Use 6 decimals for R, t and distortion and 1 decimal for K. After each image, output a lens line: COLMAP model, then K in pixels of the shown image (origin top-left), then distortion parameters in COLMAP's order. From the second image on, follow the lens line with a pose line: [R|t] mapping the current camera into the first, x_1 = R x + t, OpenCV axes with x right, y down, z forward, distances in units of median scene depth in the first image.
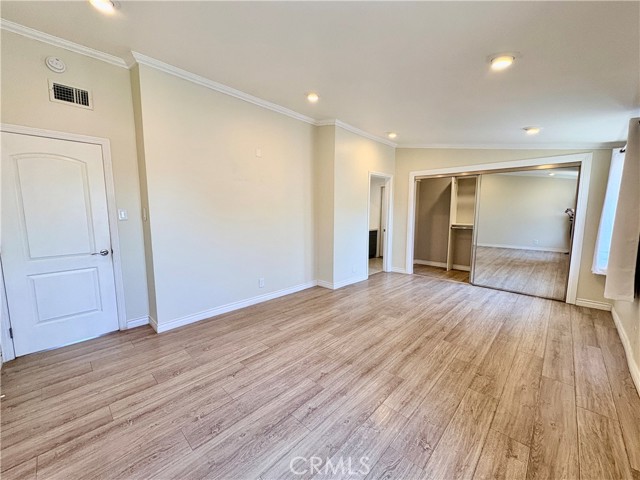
lens RADIAL K [[255.9, 0, 319.2], [0, 255.9, 241.3], [0, 0, 1]] dist [-0.002906, 0.000451]
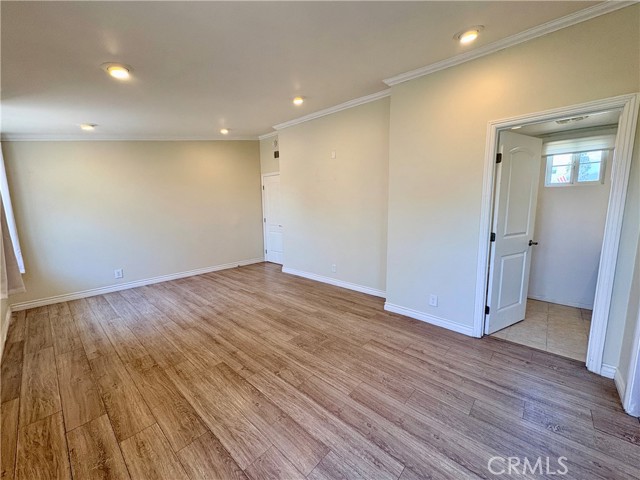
lens RADIAL K [[255.9, 0, 319.6], [0, 255.9, 239.7], [0, 0, 1]] dist [-0.002906, 0.000451]
pose [[0.030980, 0.133522, -0.990562, 1.222862], [-0.108744, 0.985605, 0.129453, -0.145413], [0.993587, 0.103707, 0.045054, 1.190164]]
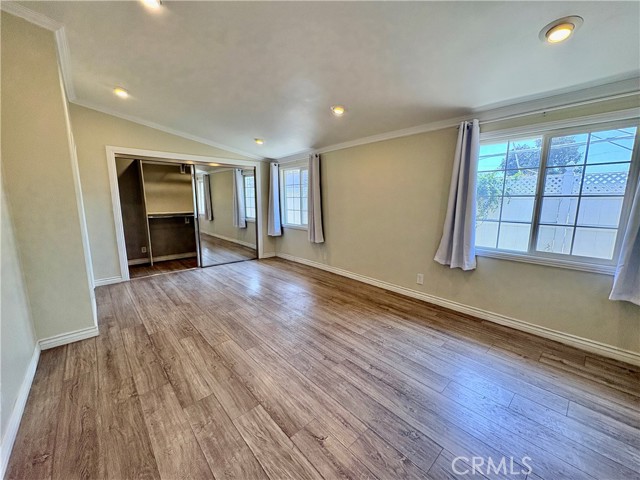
lens RADIAL K [[255.9, 0, 320.5], [0, 255.9, 240.4], [0, 0, 1]] dist [-0.002906, 0.000451]
pose [[0.068451, -0.159918, 0.984754, -0.704465], [0.118172, 0.981420, 0.151162, -0.080160], [-0.990631, 0.106024, 0.086077, 0.674789]]
